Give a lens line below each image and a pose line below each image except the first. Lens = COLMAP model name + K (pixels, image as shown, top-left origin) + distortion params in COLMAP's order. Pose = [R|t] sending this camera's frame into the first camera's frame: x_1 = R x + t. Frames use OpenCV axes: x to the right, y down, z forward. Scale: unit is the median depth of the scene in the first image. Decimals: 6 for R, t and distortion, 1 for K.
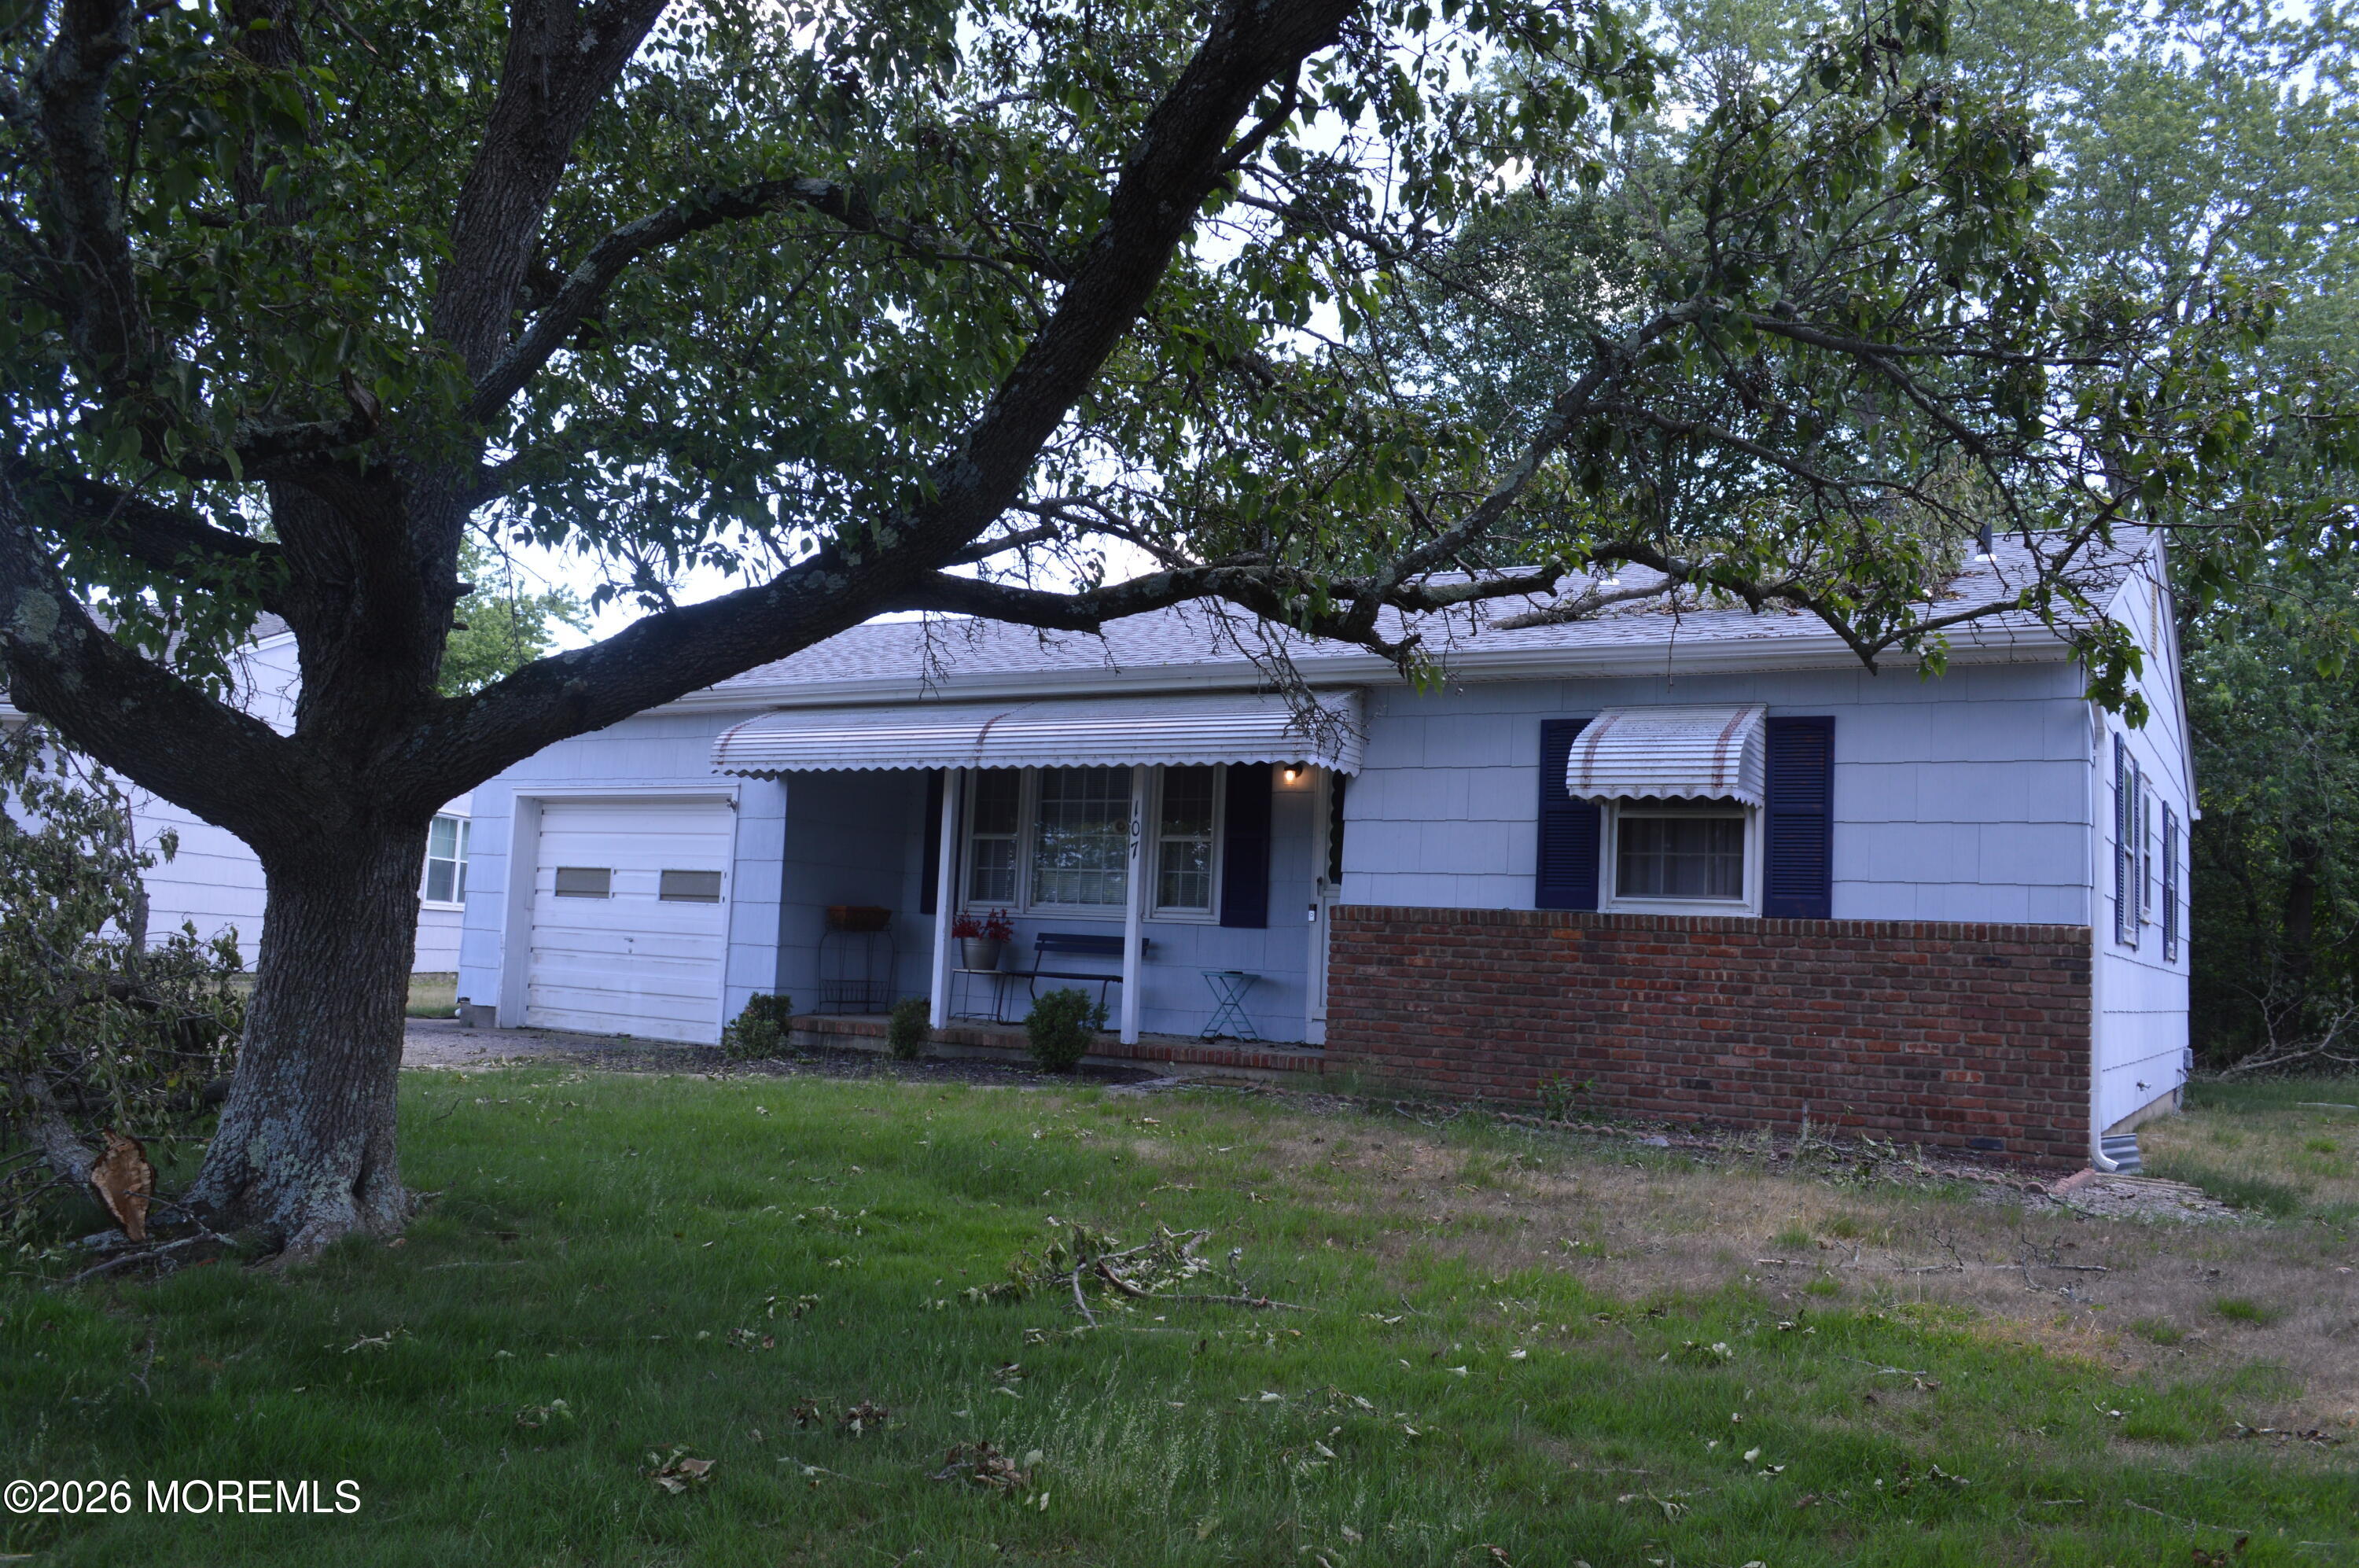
lens RADIAL K [[1876.5, 0, 1179.5], [0, 1876.5, 784.0], [0, 0, 1]] dist [-0.082488, 0.014475]
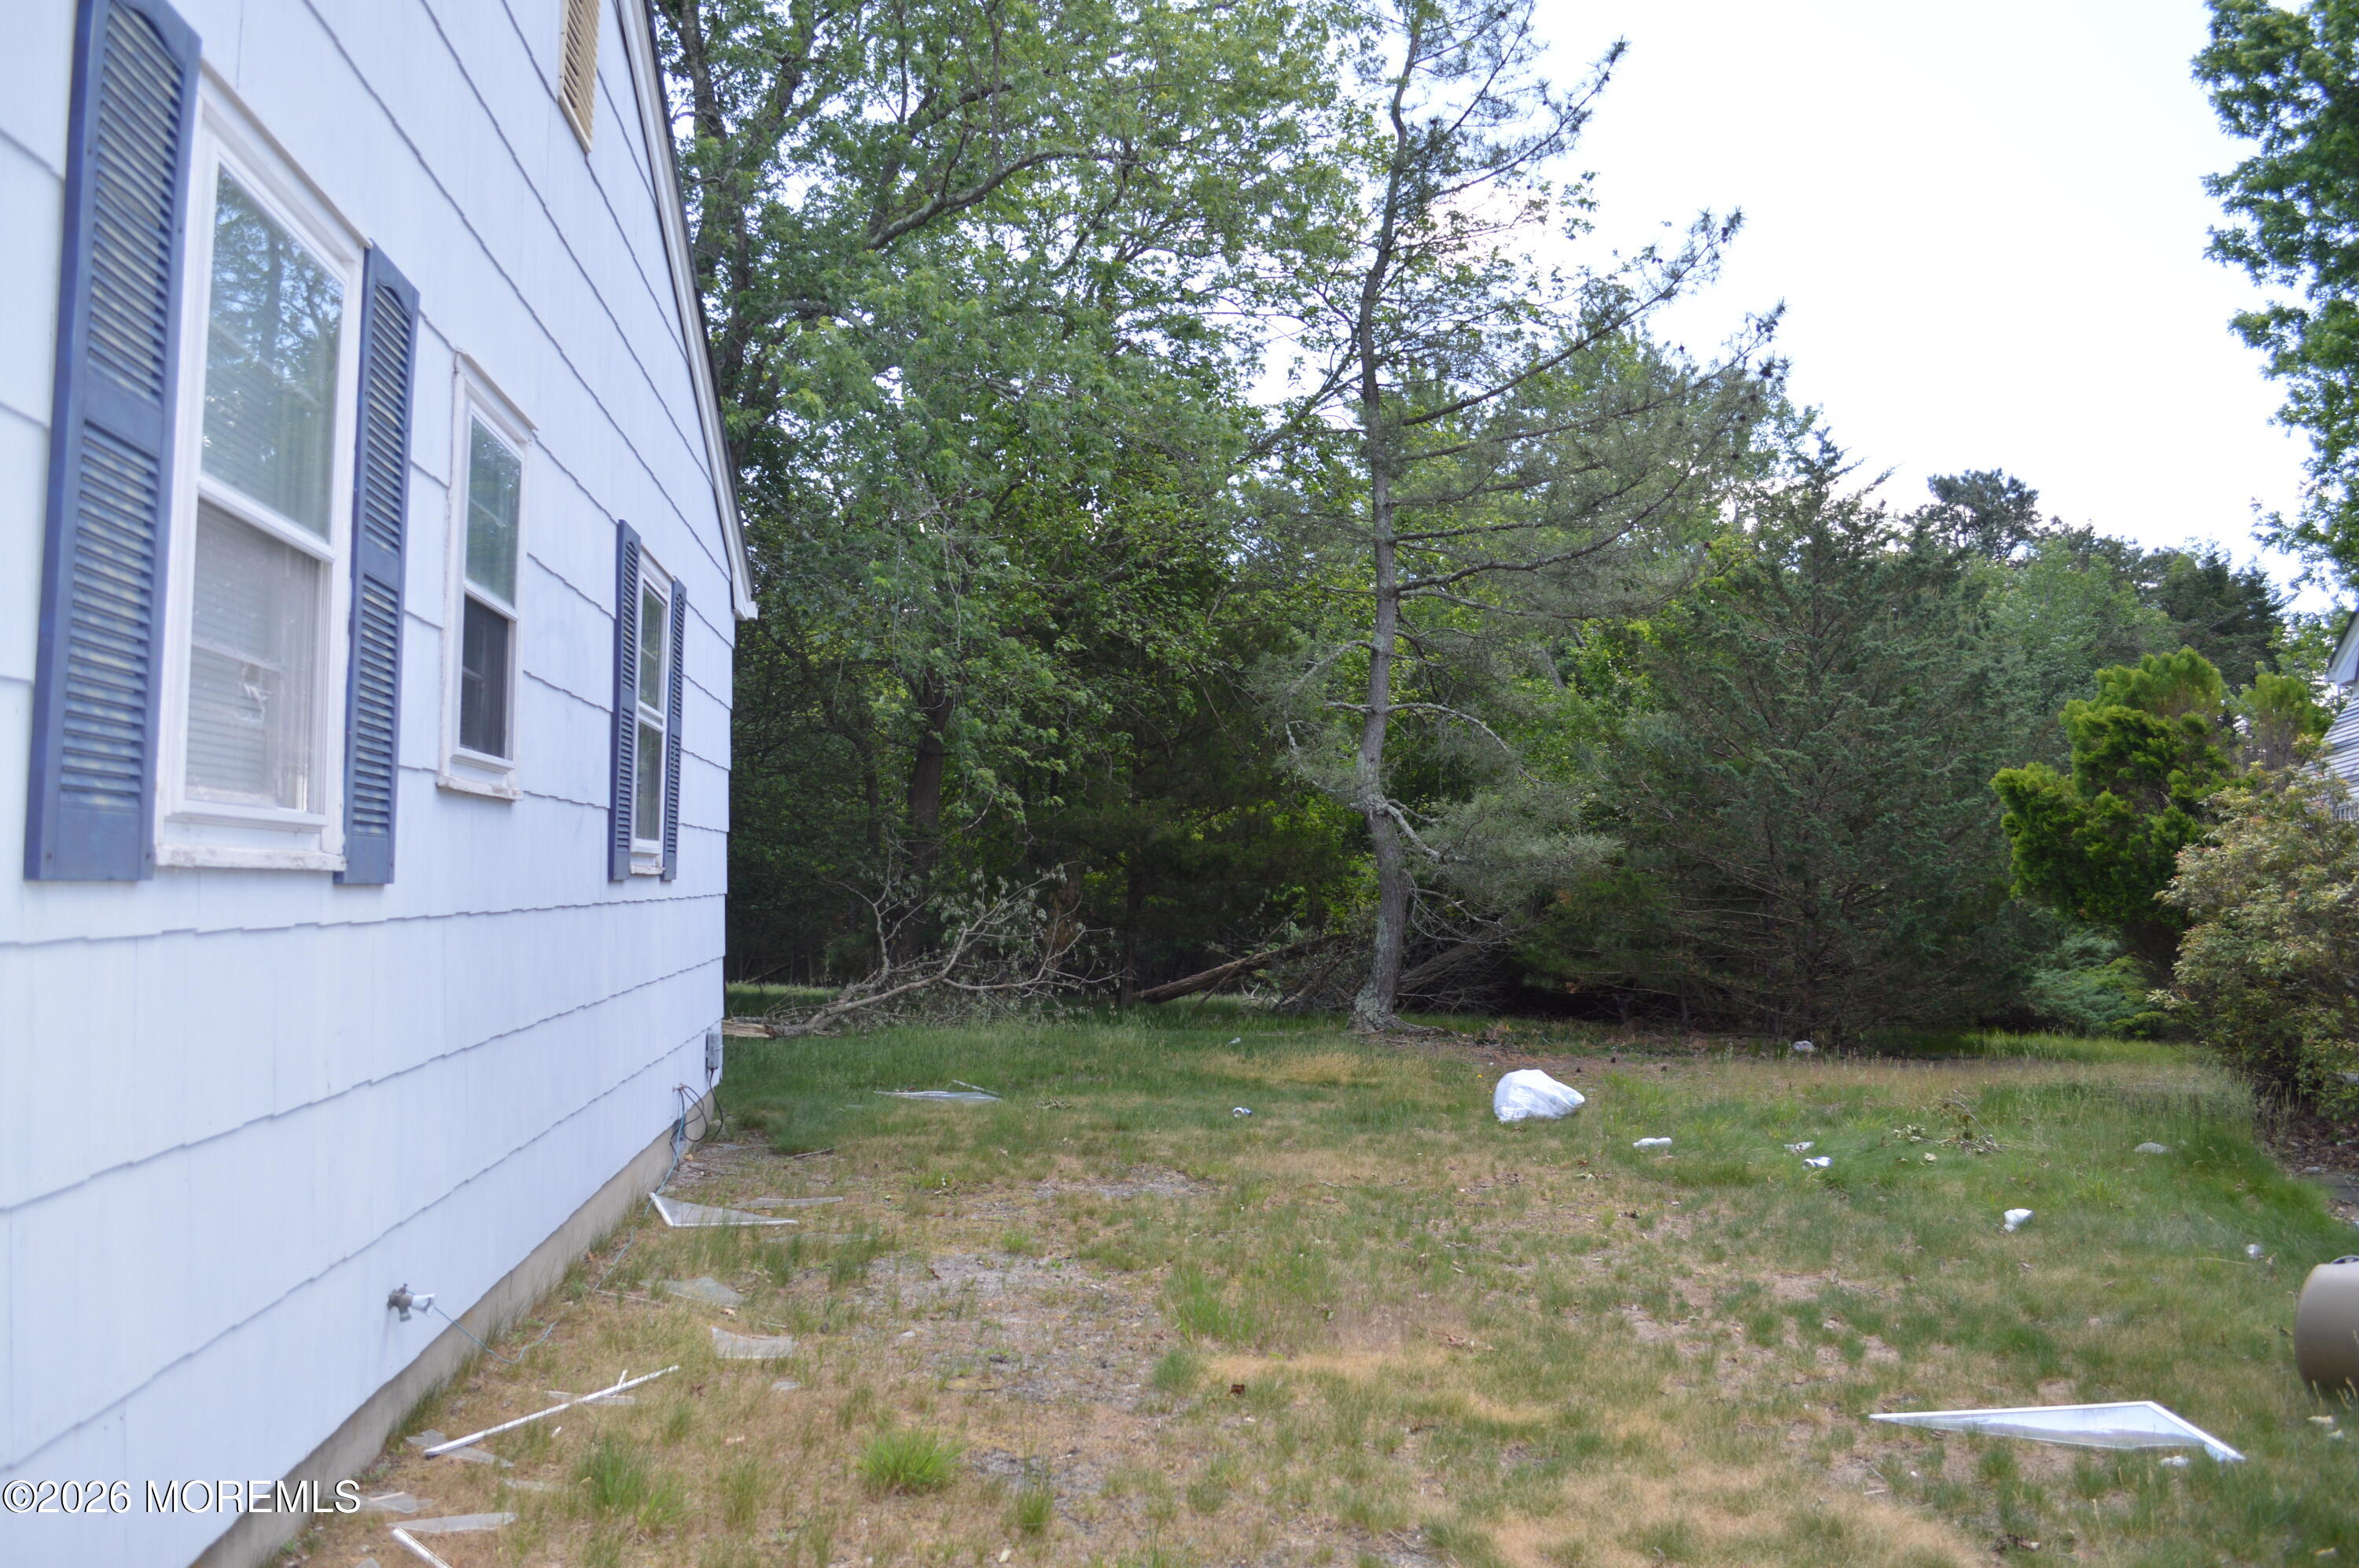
lens RADIAL K [[1876.5, 0, 1179.5], [0, 1876.5, 784.0], [0, 0, 1]] dist [-0.082488, 0.014475]
pose [[0.779361, -0.003189, 0.626567, 0.501985], [-0.036549, 0.998053, 0.050541, 0.062086], [-0.625508, -0.062290, 0.777727, 0.783556]]
